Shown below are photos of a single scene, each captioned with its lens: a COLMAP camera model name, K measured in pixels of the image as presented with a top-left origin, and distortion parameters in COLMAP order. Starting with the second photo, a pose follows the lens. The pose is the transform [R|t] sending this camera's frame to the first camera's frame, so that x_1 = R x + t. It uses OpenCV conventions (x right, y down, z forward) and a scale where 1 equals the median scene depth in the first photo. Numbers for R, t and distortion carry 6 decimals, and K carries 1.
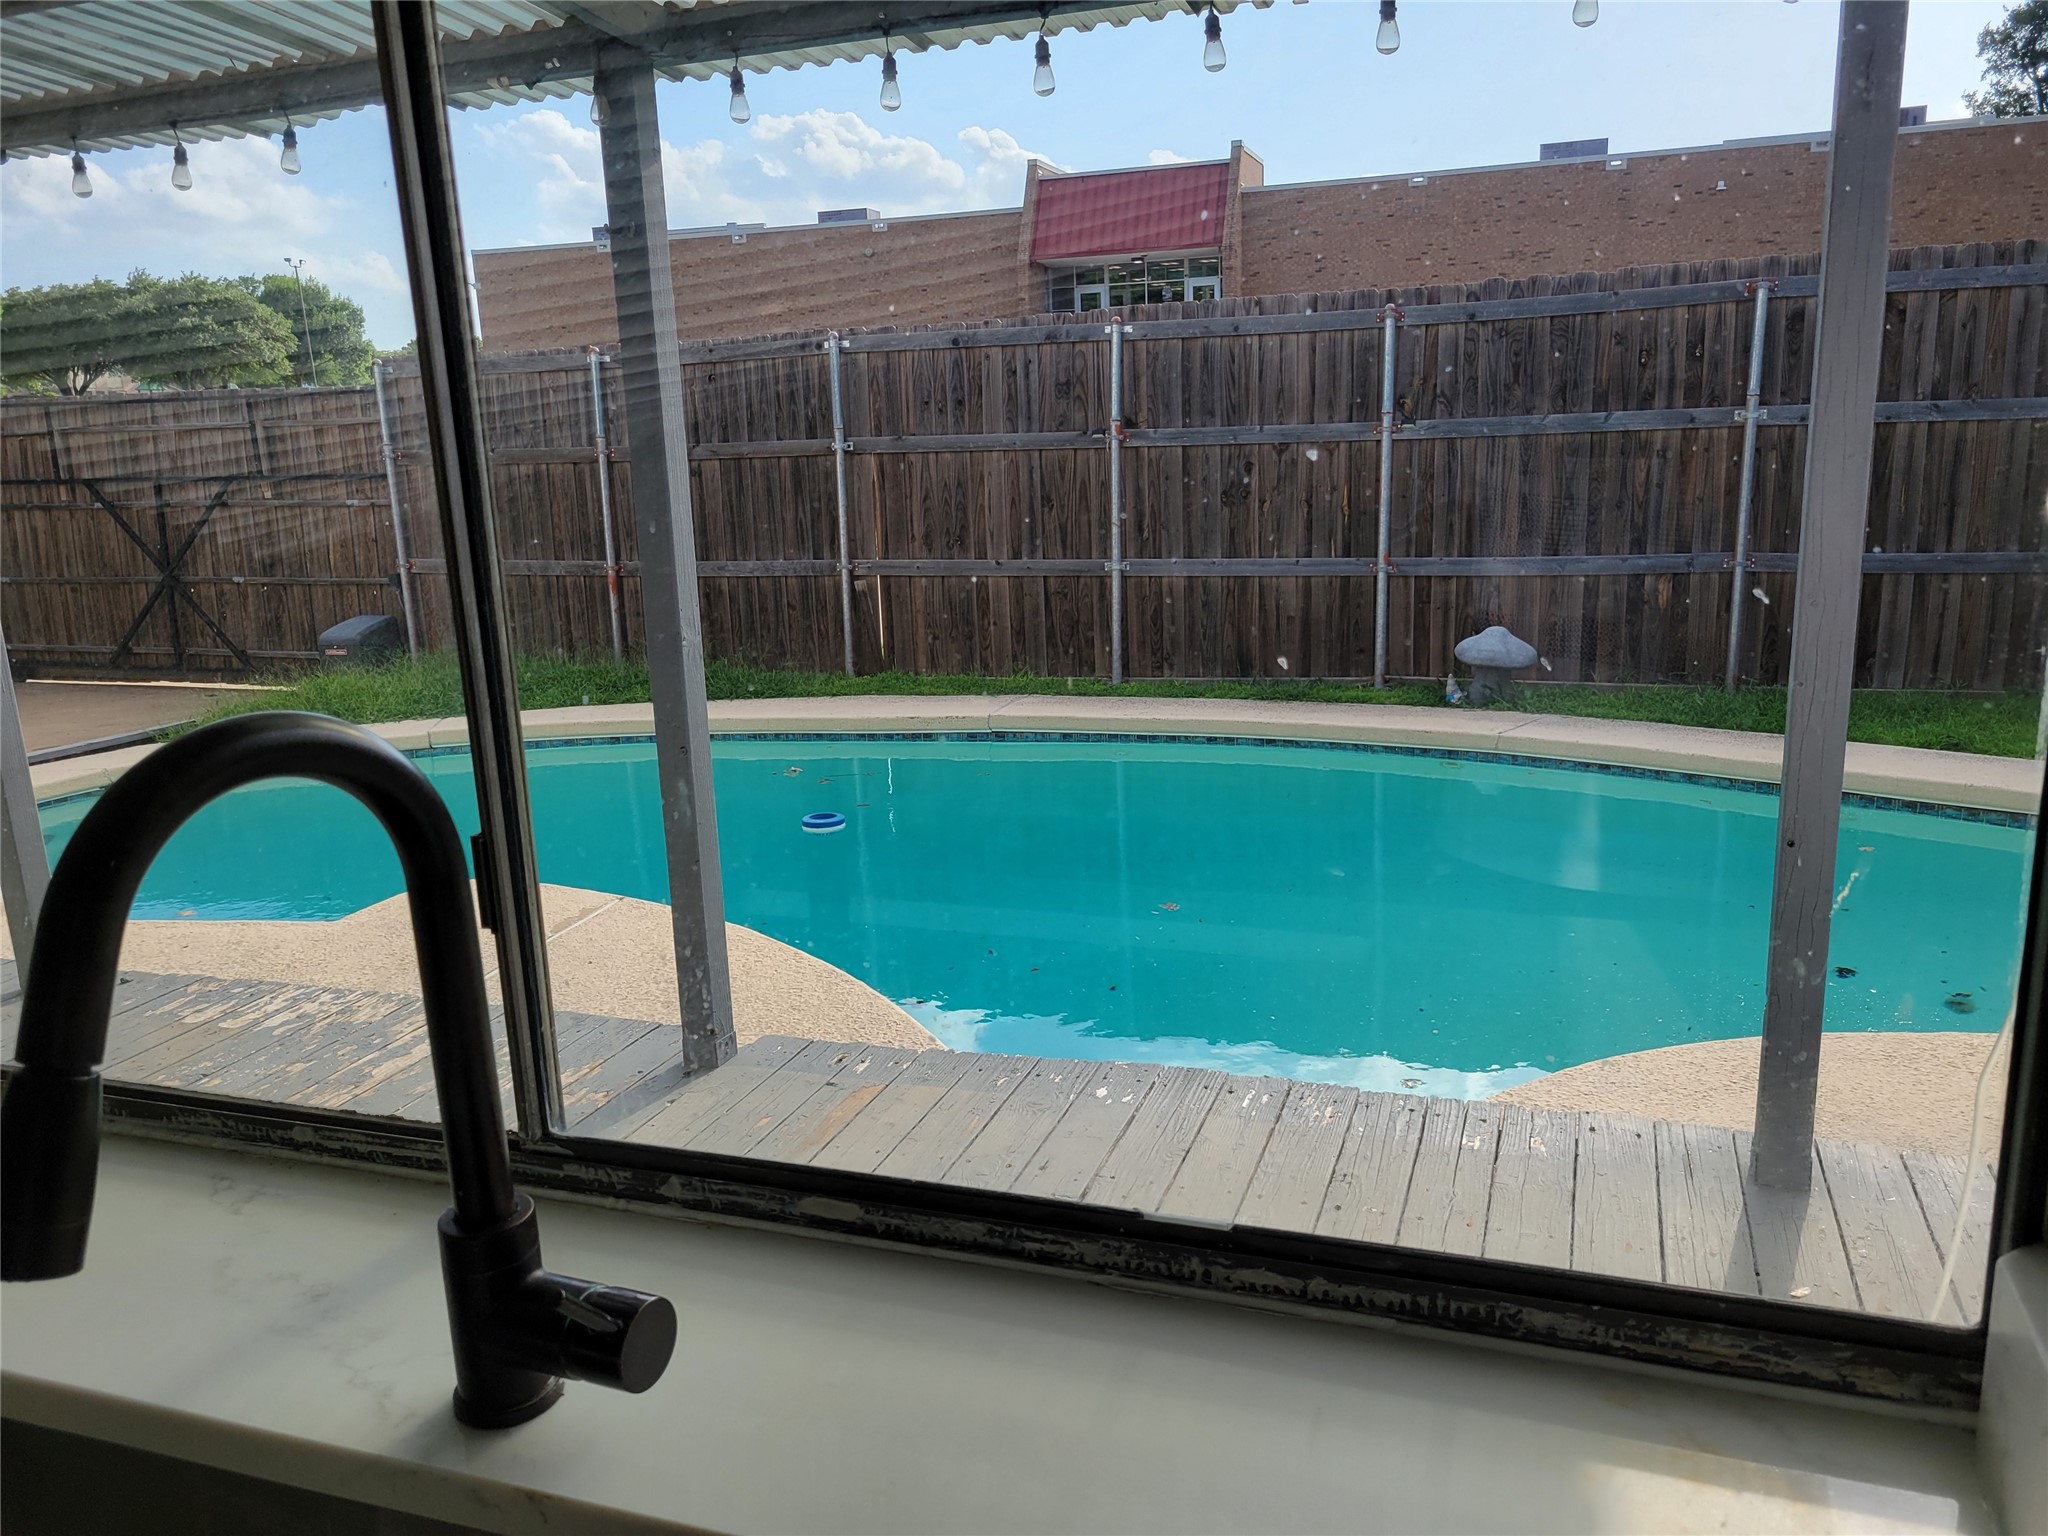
lens RADIAL K [[1533.4, 0, 1023.3], [0, 1533.4, 778.2], [0, 0, 1]] dist [0.021236, -0.000337]
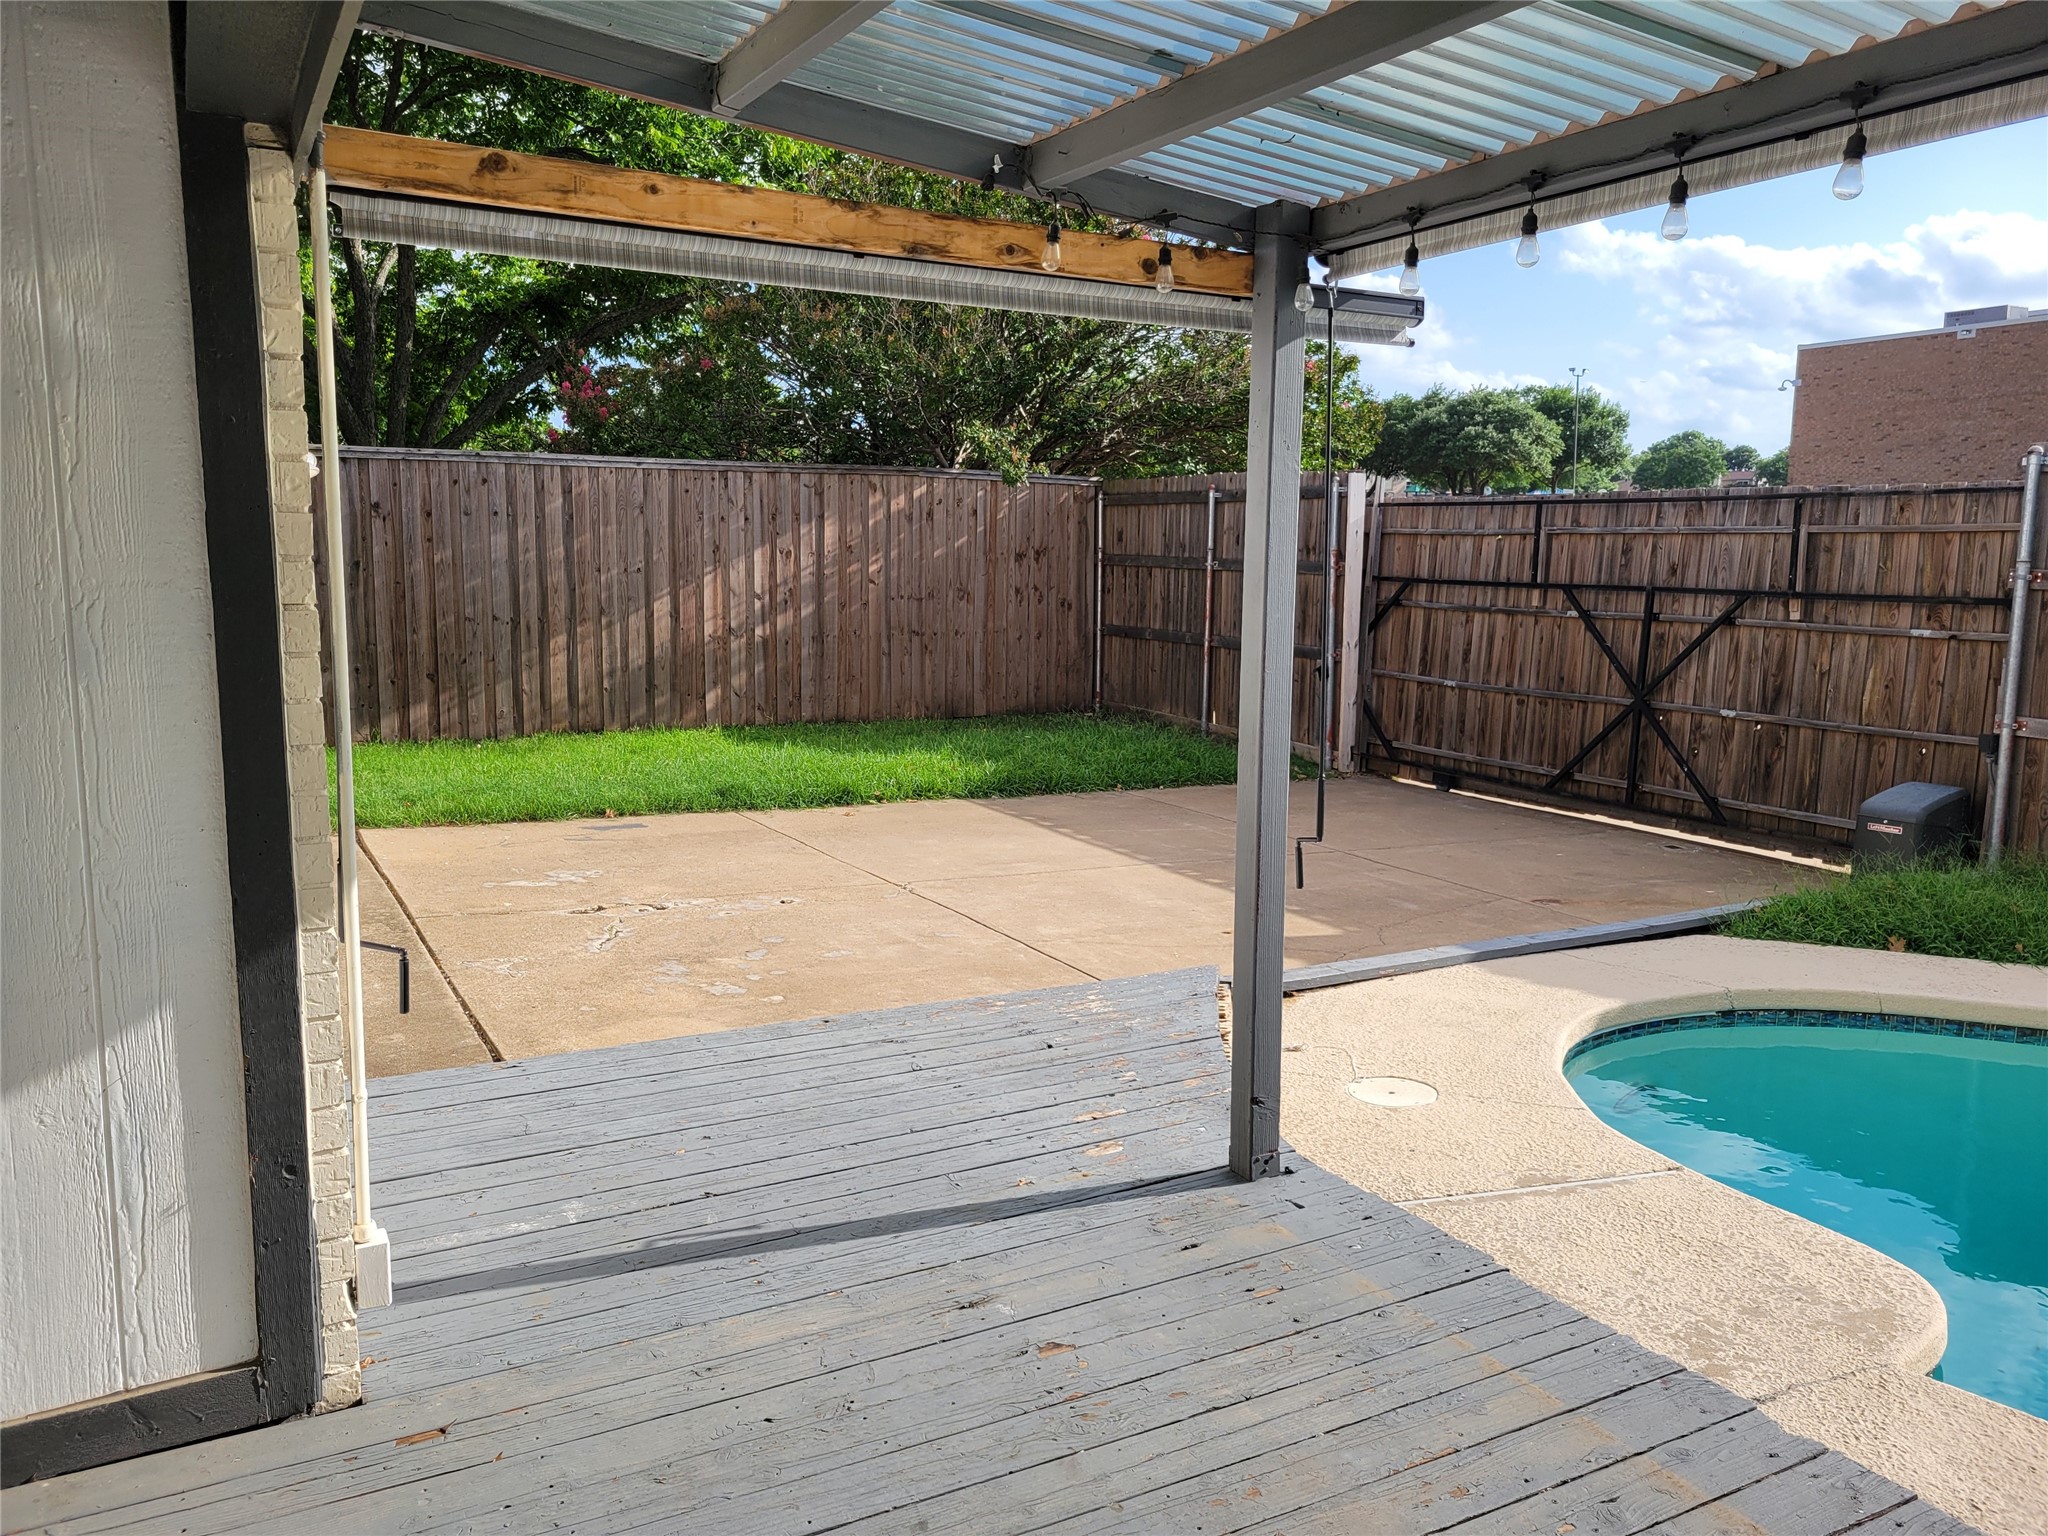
lens RADIAL K [[1533.4, 0, 1022.8], [0, 1533.4, 768.8], [0, 0, 1]] dist [0.021236, -0.000337]
pose [[0.736230, 0.135238, -0.663081, -0.227587], [-0.181421, 0.983405, -0.000865, -0.029184], [0.651960, 0.120933, 0.748548, 0.135639]]
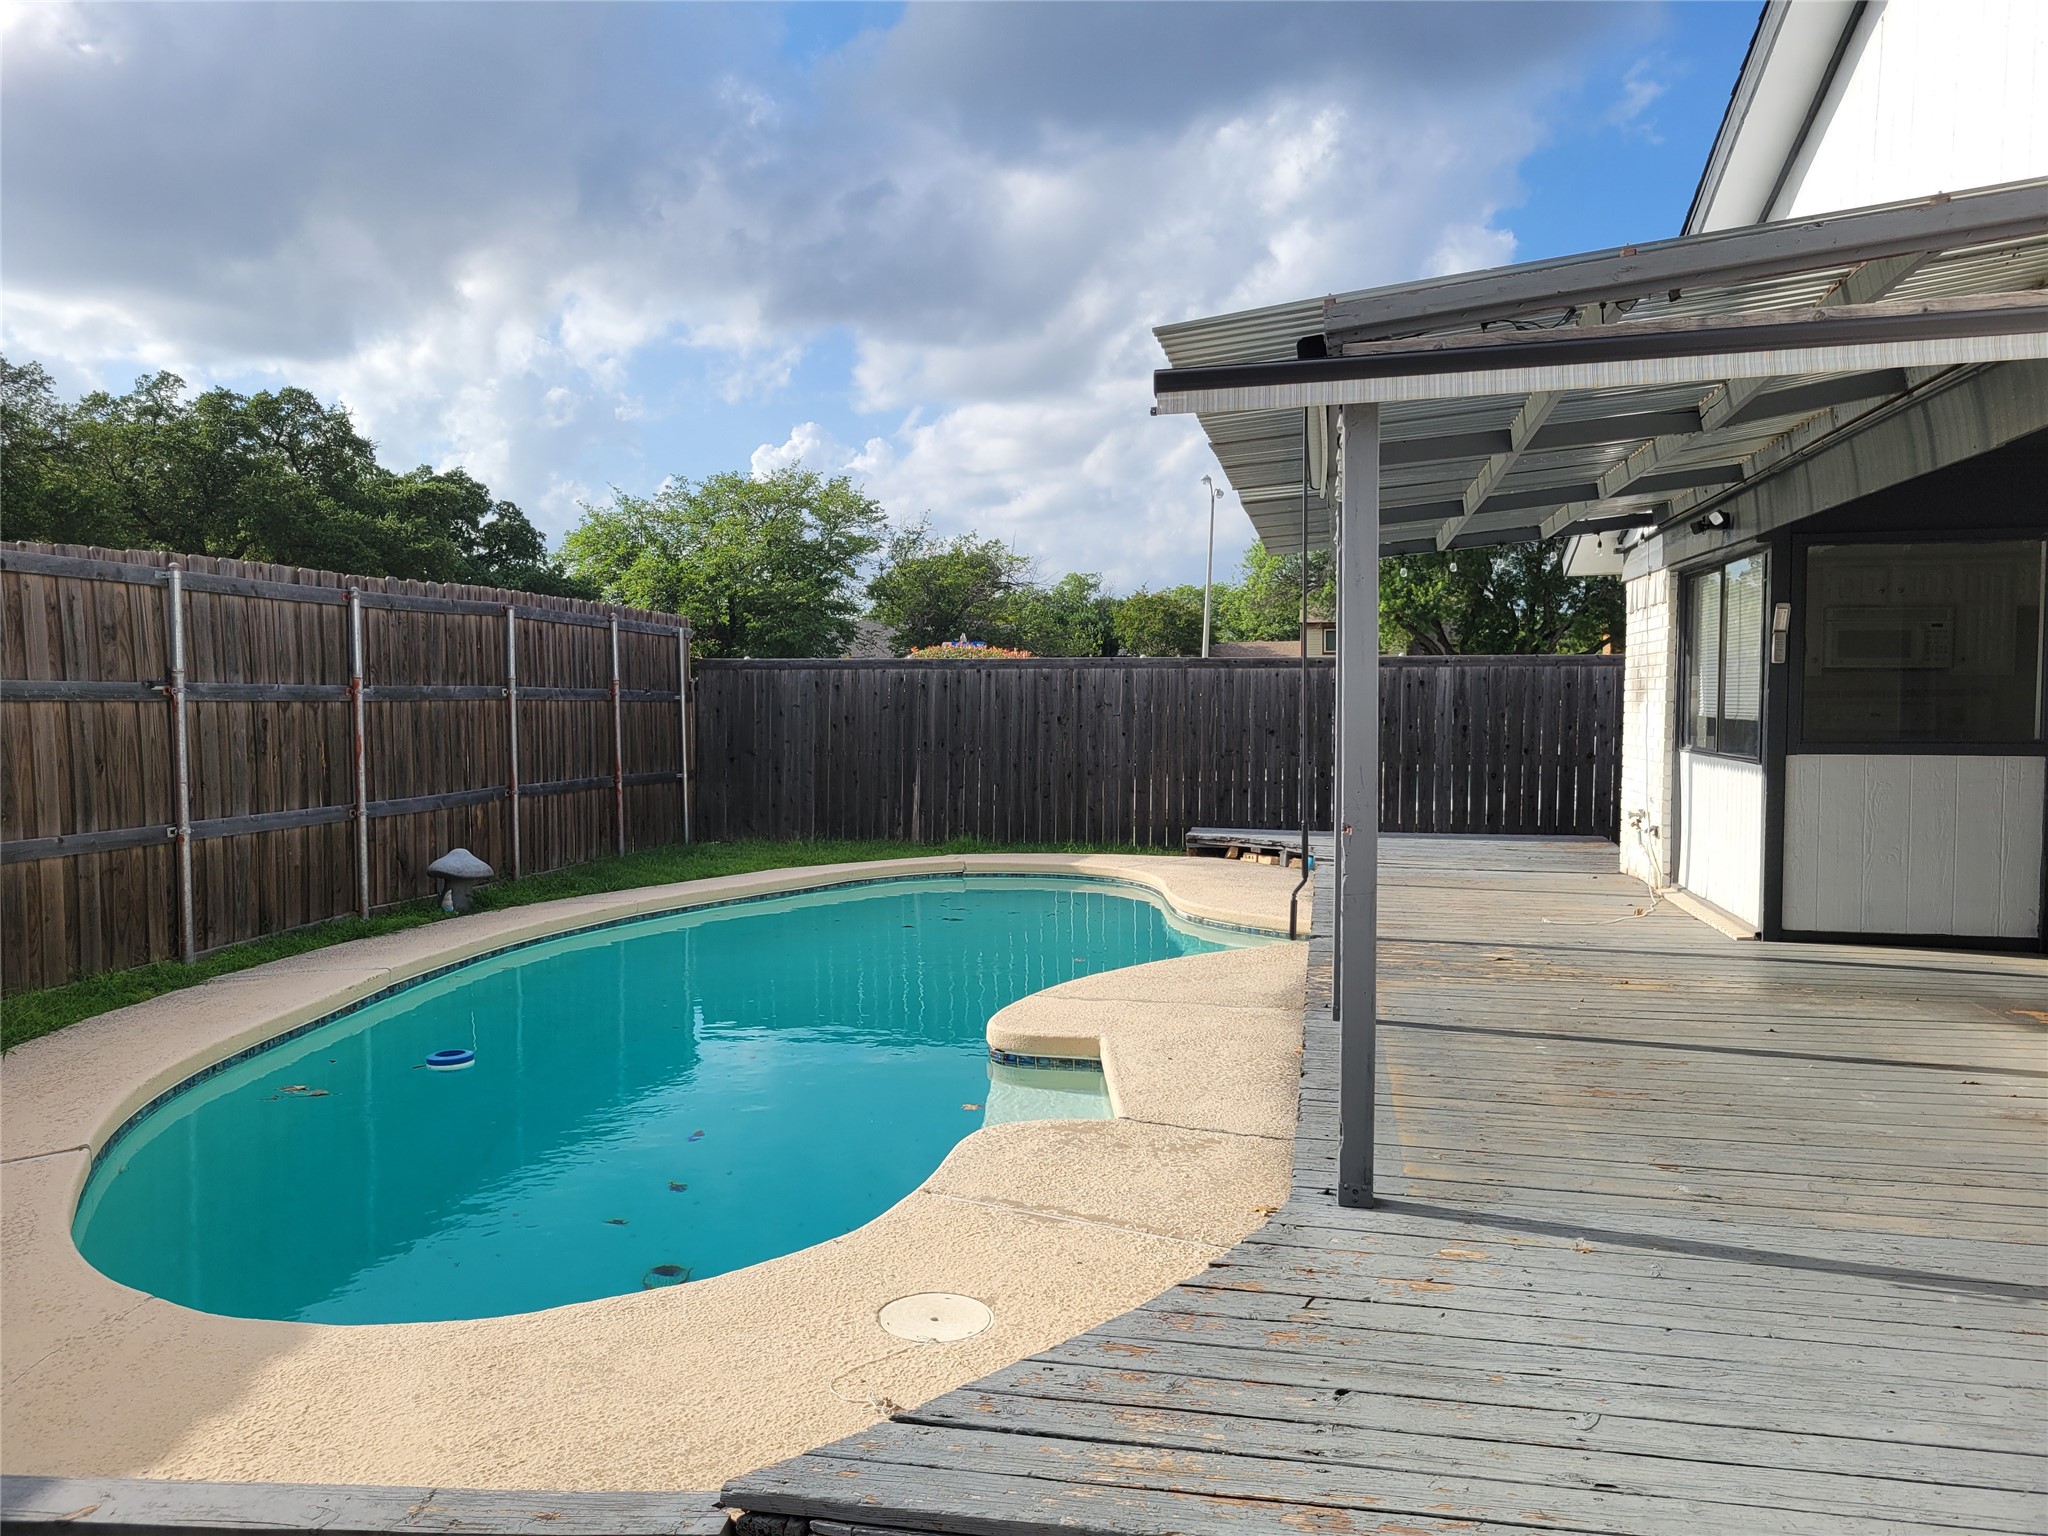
lens RADIAL K [[1533.4, 0, 1029.2], [0, 1533.4, 771.2], [0, 0, 1]] dist [0.021236, -0.000337]
pose [[-0.129910, -0.014789, 0.991416, -0.691090], [0.231998, 0.971680, 0.044895, -0.075928], [-0.964002, 0.235839, -0.122799, 0.486323]]
